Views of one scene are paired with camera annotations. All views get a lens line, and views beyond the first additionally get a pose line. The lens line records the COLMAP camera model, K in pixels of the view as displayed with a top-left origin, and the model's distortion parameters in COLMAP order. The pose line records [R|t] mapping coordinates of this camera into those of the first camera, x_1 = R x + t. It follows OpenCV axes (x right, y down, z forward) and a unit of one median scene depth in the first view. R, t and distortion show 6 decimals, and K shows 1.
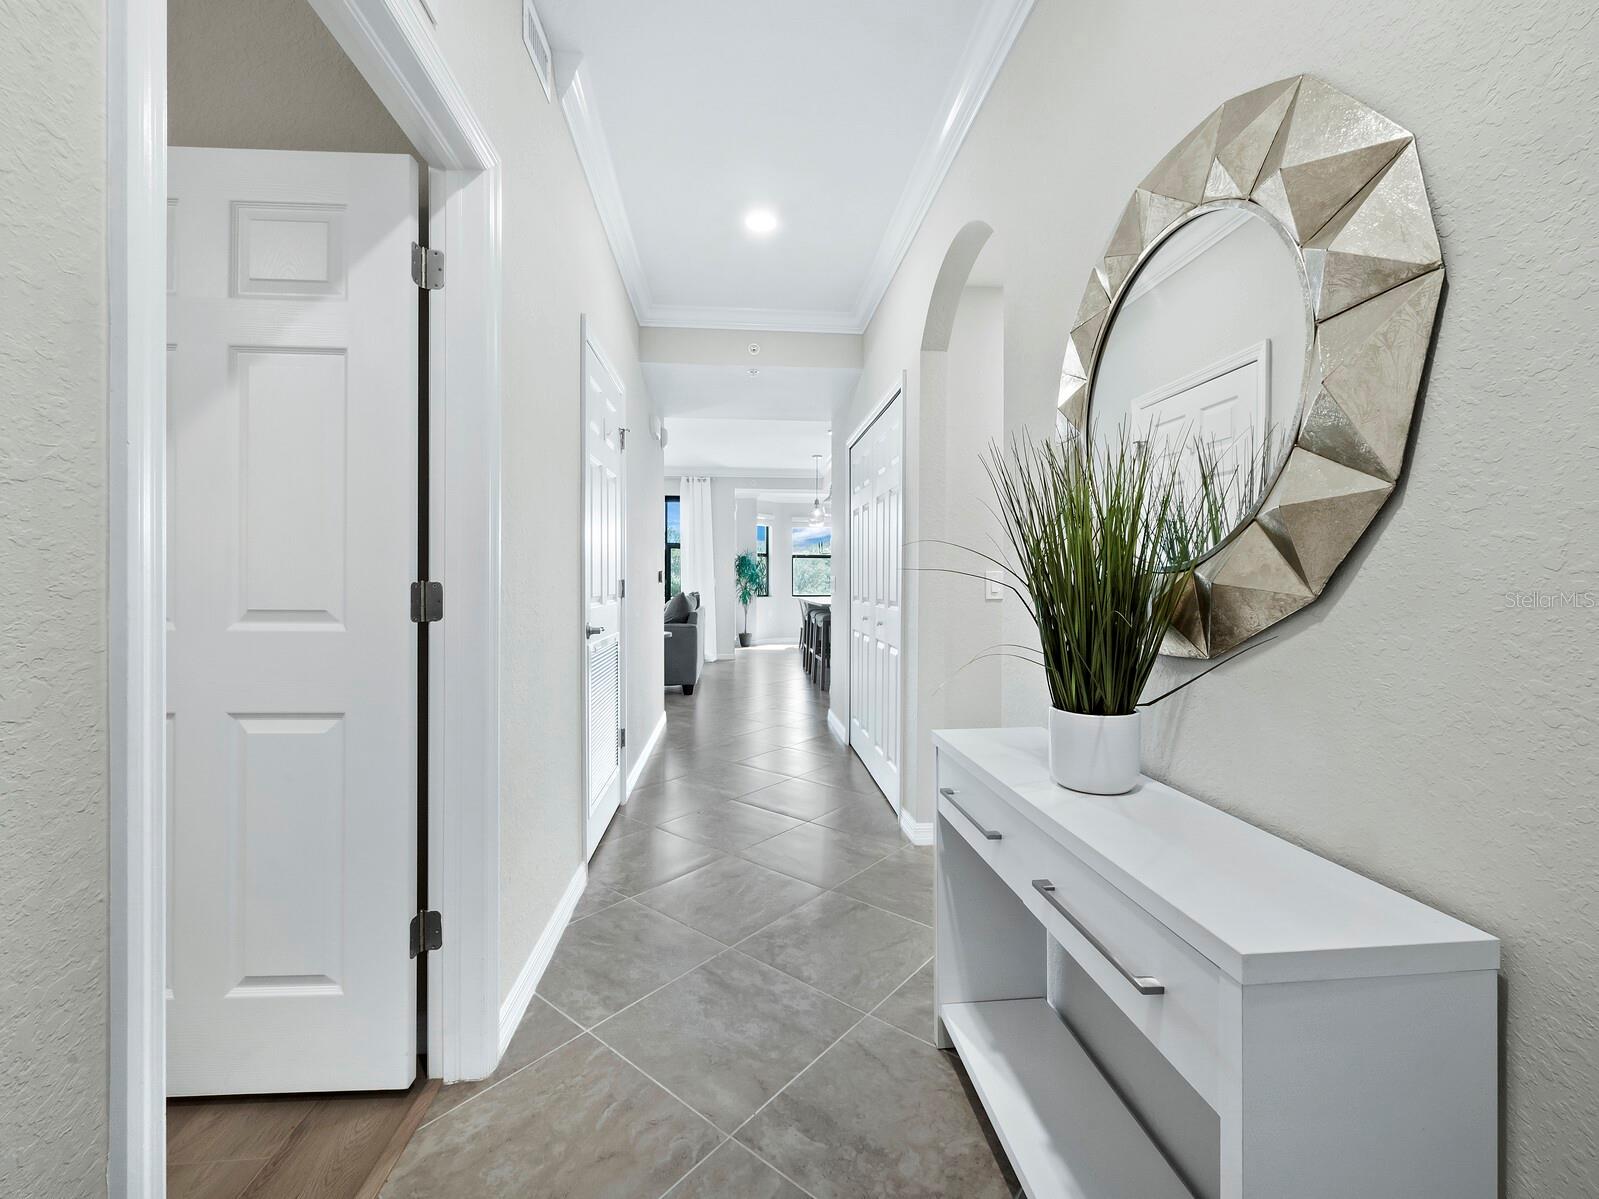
lens RADIAL K [[684.3, 0, 793.8], [0, 684.3, 590.8], [0, 0, 1]] dist [-0.000378, 0.000722]
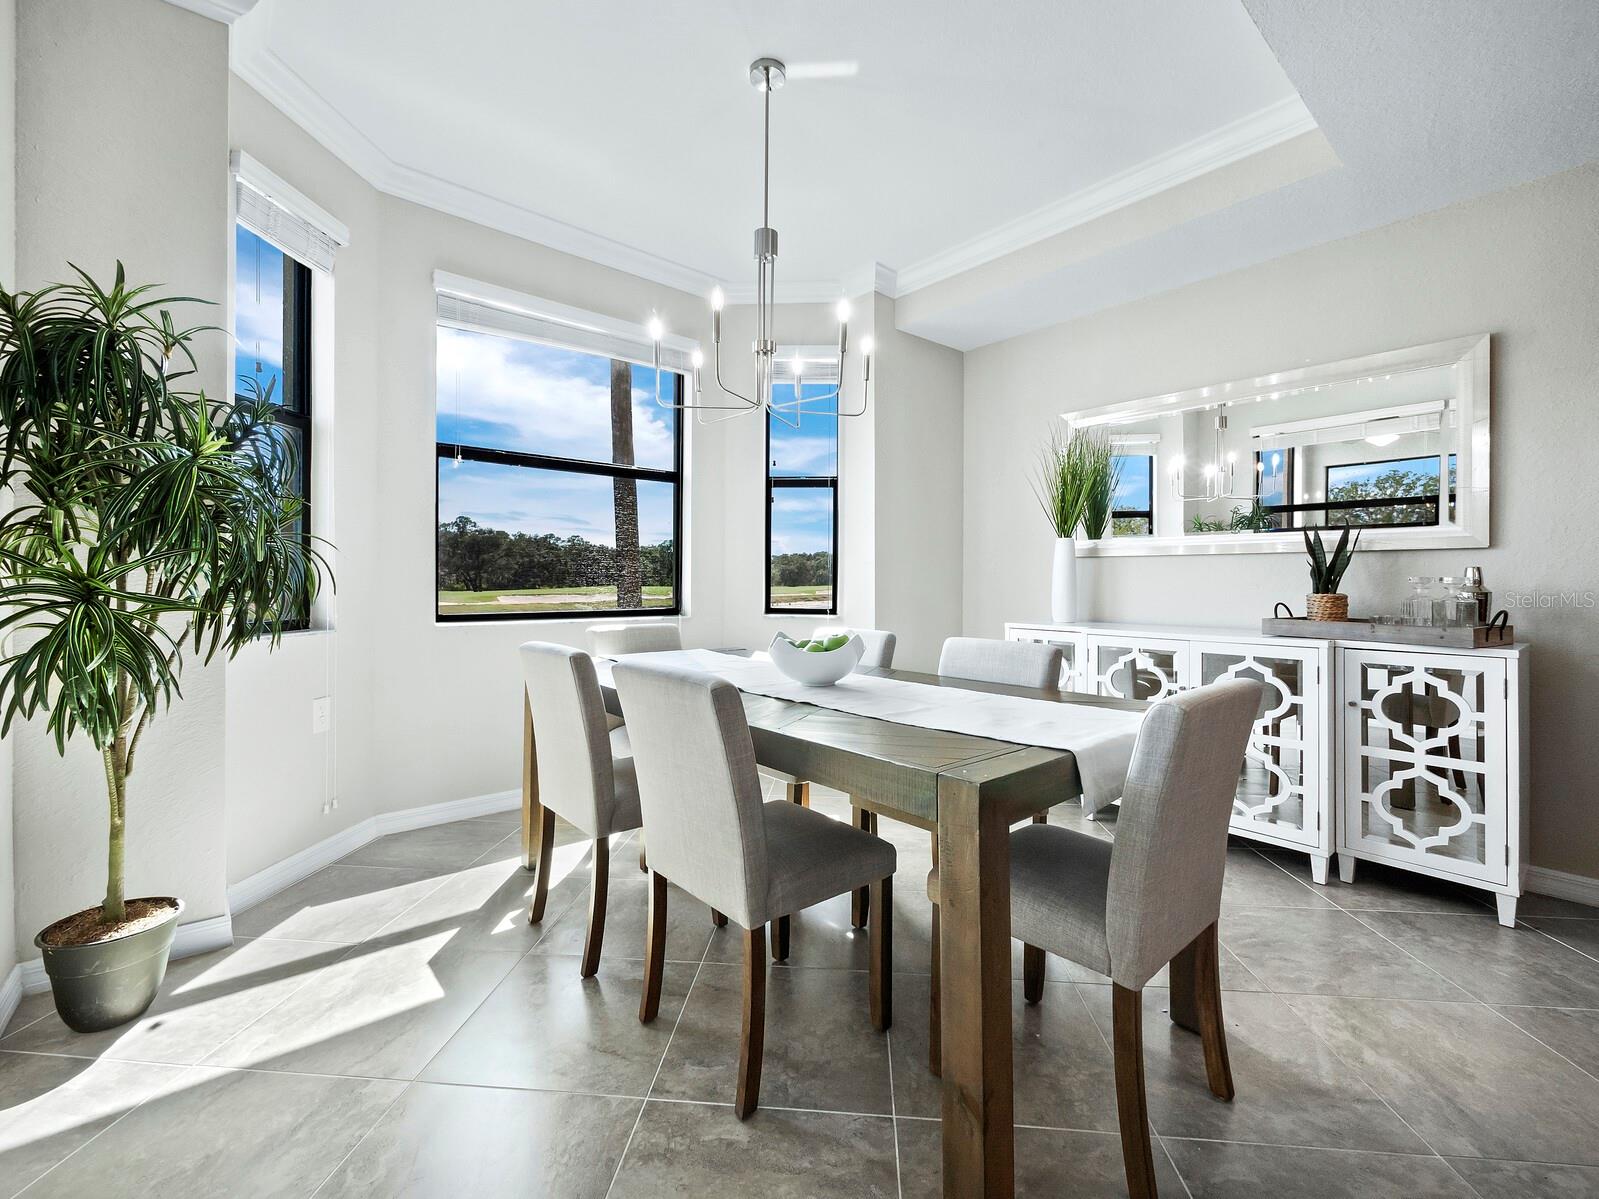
lens RADIAL K [[684.3, 0, 798.5], [0, 684.3, 575.2], [0, 0, 1]] dist [-0.000378, 0.000722]
pose [[0.816221, 0.002841, 0.577733, -0.038626], [0.004452, 0.999927, -0.011206, -0.004693], [-0.577723, 0.011719, 0.816149, 0.826225]]
